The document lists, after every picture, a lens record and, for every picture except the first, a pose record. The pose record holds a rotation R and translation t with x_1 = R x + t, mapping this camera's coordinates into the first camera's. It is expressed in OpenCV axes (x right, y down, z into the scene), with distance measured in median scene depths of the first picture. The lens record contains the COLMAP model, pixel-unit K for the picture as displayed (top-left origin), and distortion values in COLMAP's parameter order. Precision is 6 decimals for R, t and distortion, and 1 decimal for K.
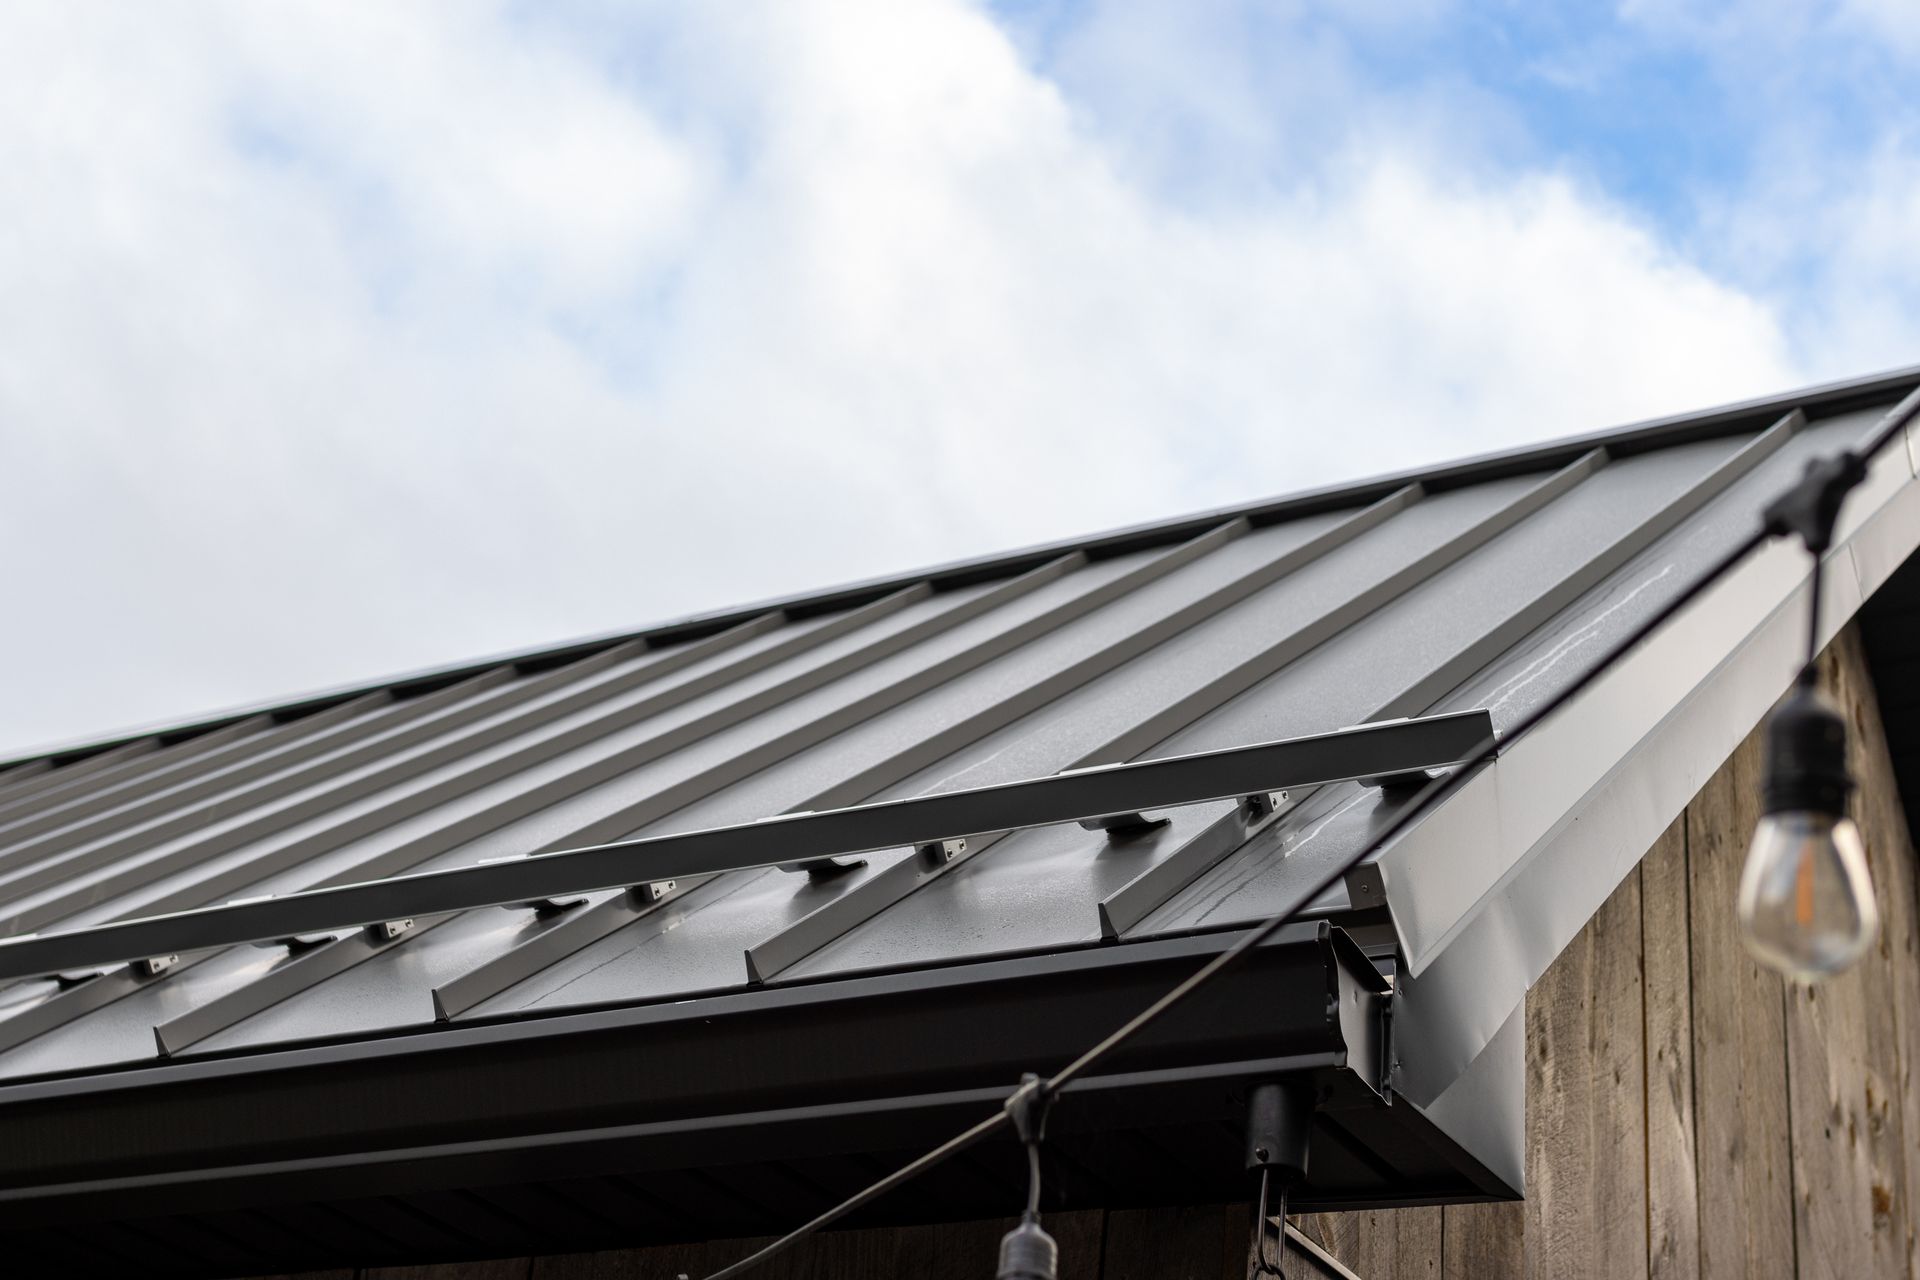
lens RADIAL K [[2928.4, 0, 959.2], [0, 2928.4, 646.2], [0, 0, 1]] dist [-0.001655, 0.011342]
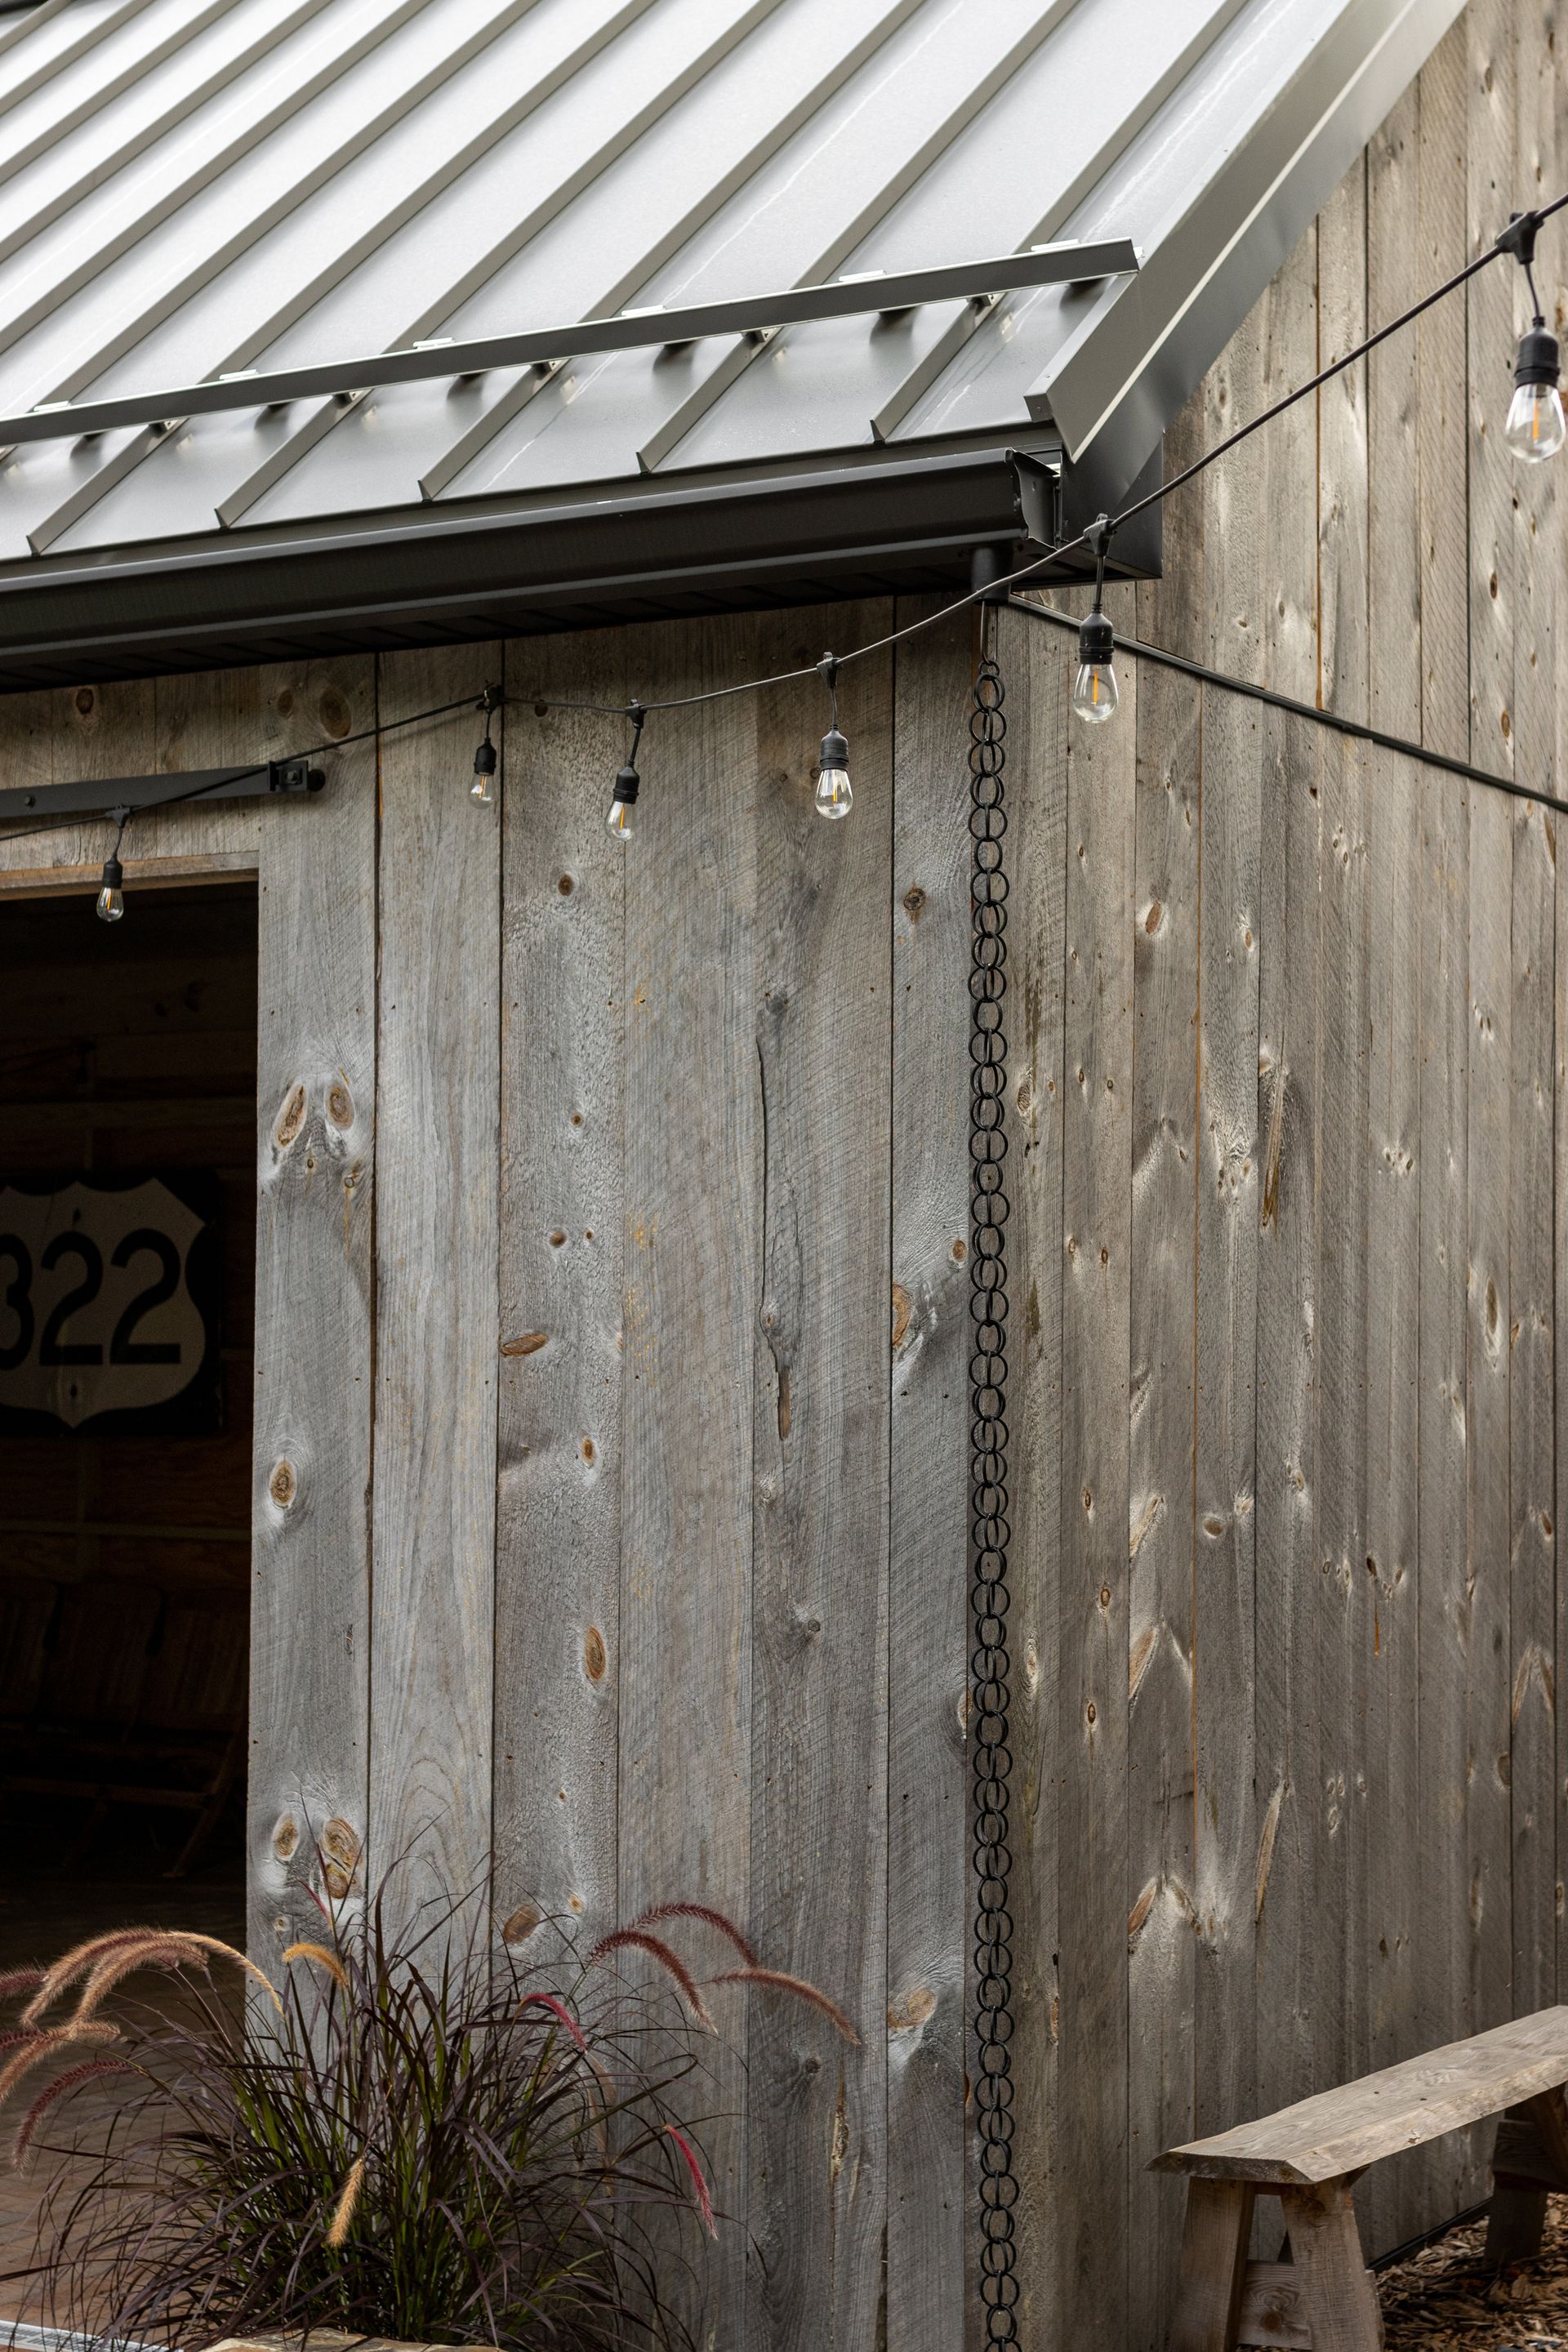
lens RADIAL K [[3842.8, 0, 785.9], [0, 3842.8, 1162.8], [0, 0, 1]] dist [-0.006599, 0.032277]
pose [[0.995585, -0.090243, -0.025806, 0.014523], [0.092426, 0.894694, 0.437014, -0.310817], [-0.016349, -0.437469, 0.899085, -0.673443]]
